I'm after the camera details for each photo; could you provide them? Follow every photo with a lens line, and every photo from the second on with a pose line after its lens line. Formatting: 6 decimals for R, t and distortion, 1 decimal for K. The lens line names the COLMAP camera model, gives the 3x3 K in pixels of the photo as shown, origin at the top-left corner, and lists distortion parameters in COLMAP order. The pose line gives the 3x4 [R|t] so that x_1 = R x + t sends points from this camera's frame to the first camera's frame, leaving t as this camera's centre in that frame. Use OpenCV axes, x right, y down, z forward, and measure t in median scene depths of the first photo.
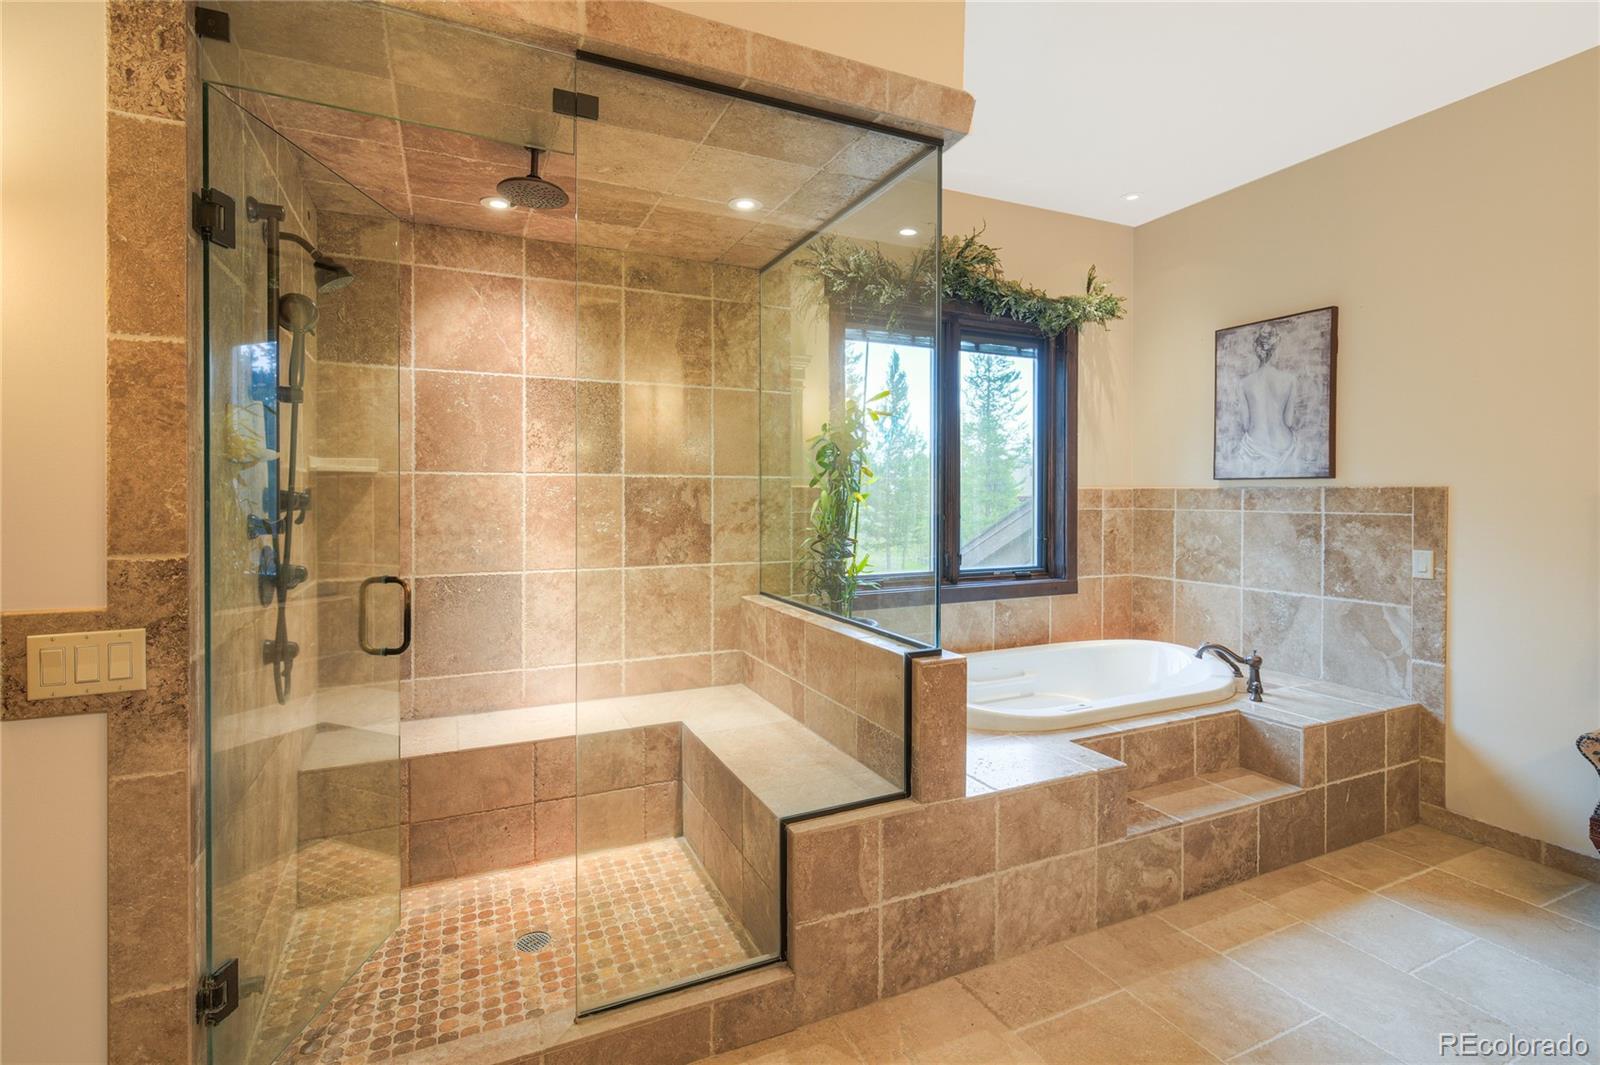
lens RADIAL K [[752.8, 0, 802.7], [0, 752.8, 502.3], [0, 0, 1]] dist [0.000599, 0.000087]
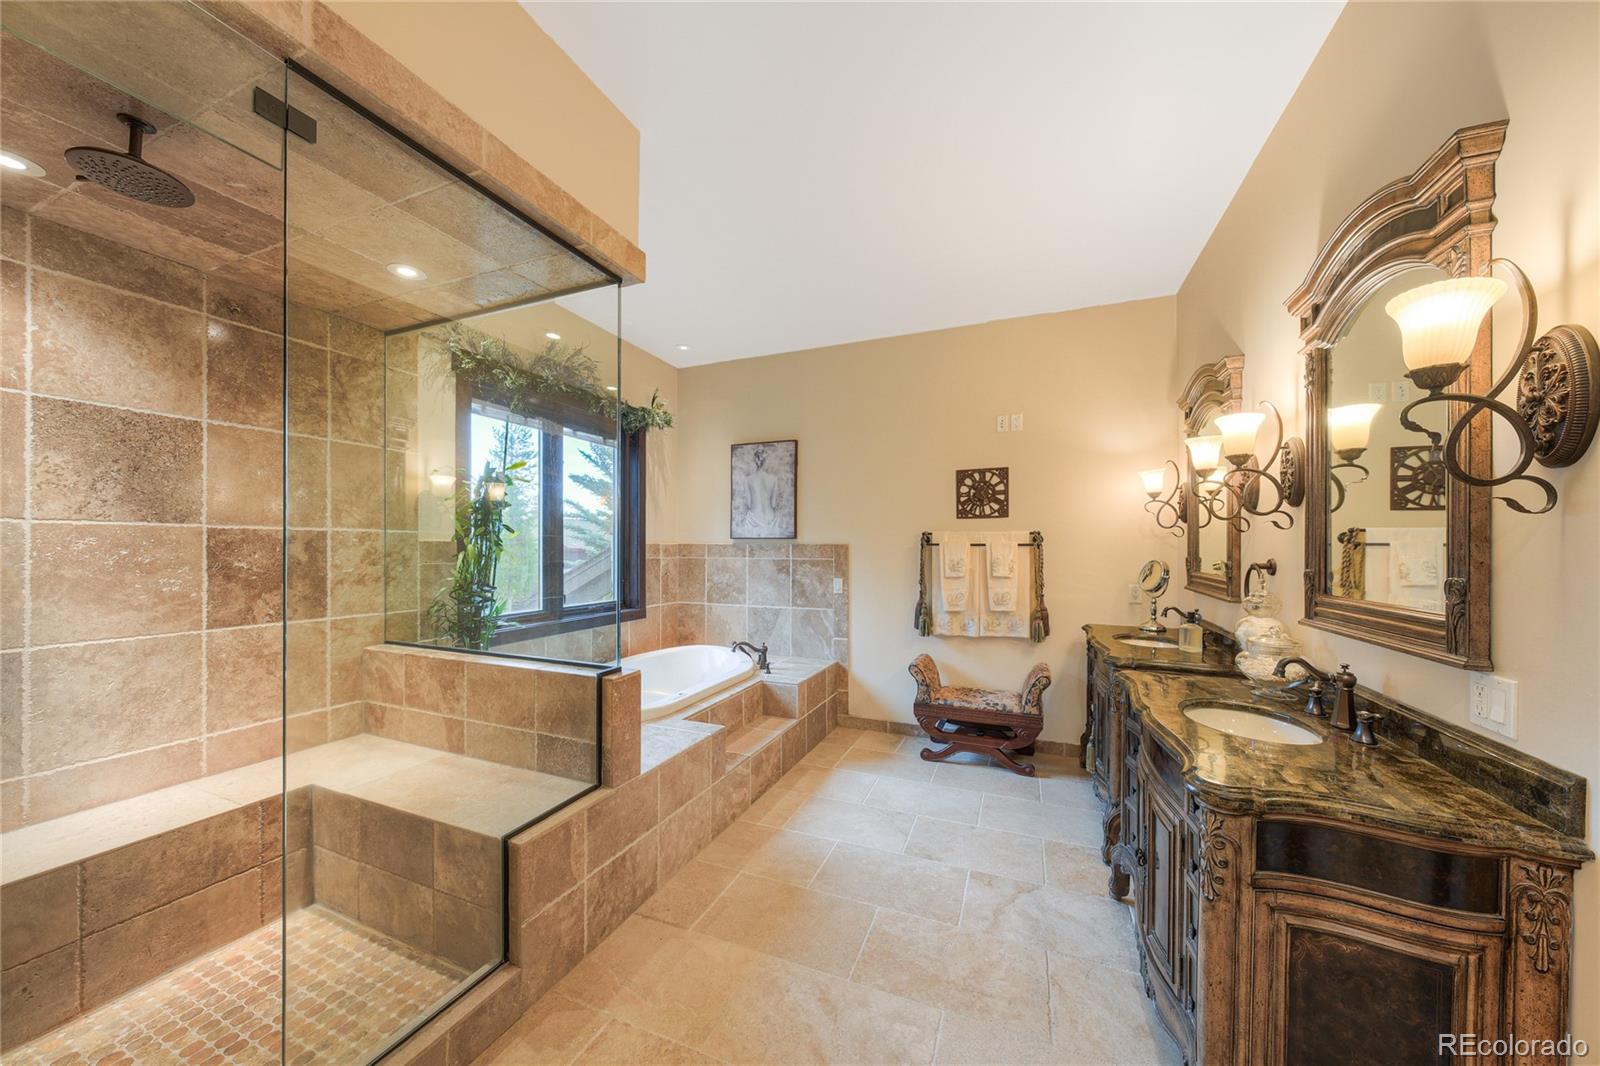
lens RADIAL K [[551.5, 0, 798.3], [0, 551.5, 549.2], [0, 0, 1]] dist [0.000042, 0.000082]
pose [[0.743945, -0.000398, 0.668240, -0.157932], [0.004701, 0.999978, -0.004638, -0.002089], [-0.668224, 0.006592, 0.743931, 0.056069]]
